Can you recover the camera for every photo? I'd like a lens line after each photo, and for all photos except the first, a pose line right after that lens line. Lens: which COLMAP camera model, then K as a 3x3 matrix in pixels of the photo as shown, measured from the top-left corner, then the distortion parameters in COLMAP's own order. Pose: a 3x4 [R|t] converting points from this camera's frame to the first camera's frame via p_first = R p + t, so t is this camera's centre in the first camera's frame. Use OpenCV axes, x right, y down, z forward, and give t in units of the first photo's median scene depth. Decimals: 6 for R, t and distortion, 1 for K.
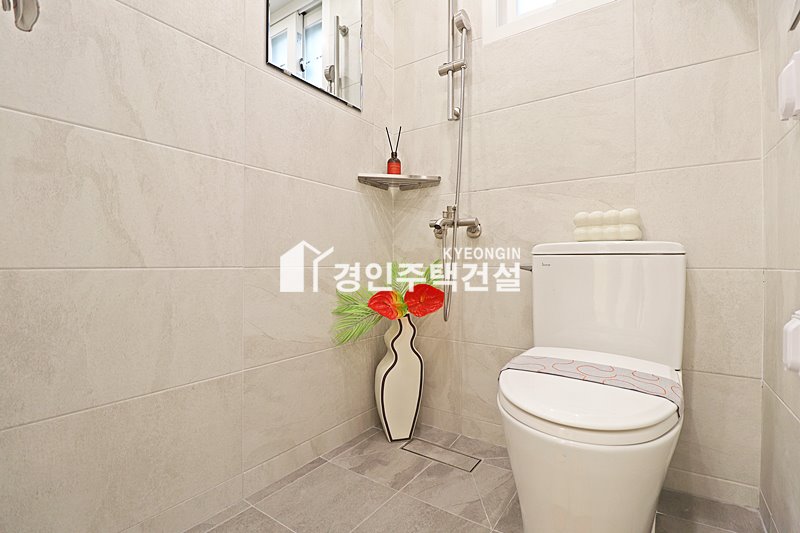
lens RADIAL K [[370.8, 0, 399.5], [0, 370.8, 268.4], [0, 0, 1]] dist [-0.003638, -0.008933]
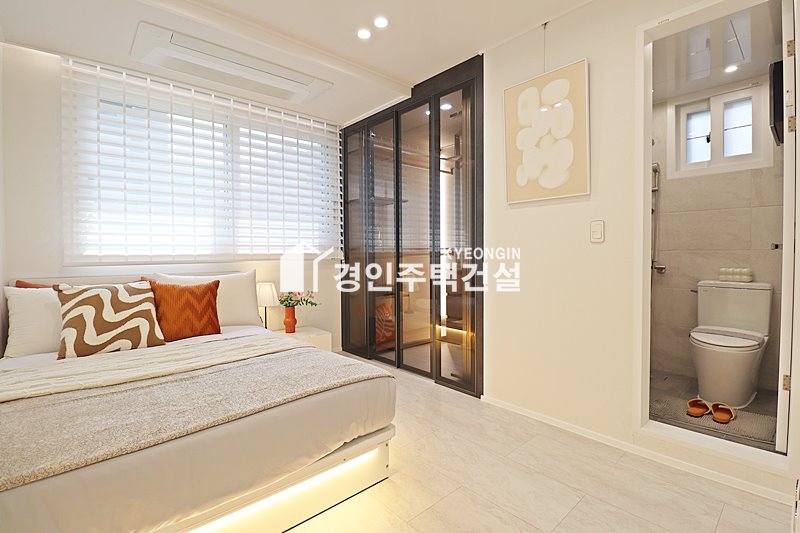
lens RADIAL K [[370.8, 0, 400.7], [0, 370.8, 260.7], [0, 0, 1]] dist [-0.003638, -0.008933]
pose [[0.971008, -0.002108, -0.239038, -0.903457], [0.005917, 0.999867, 0.015221, -0.244255], [0.238974, -0.016194, 0.970891, -1.690326]]
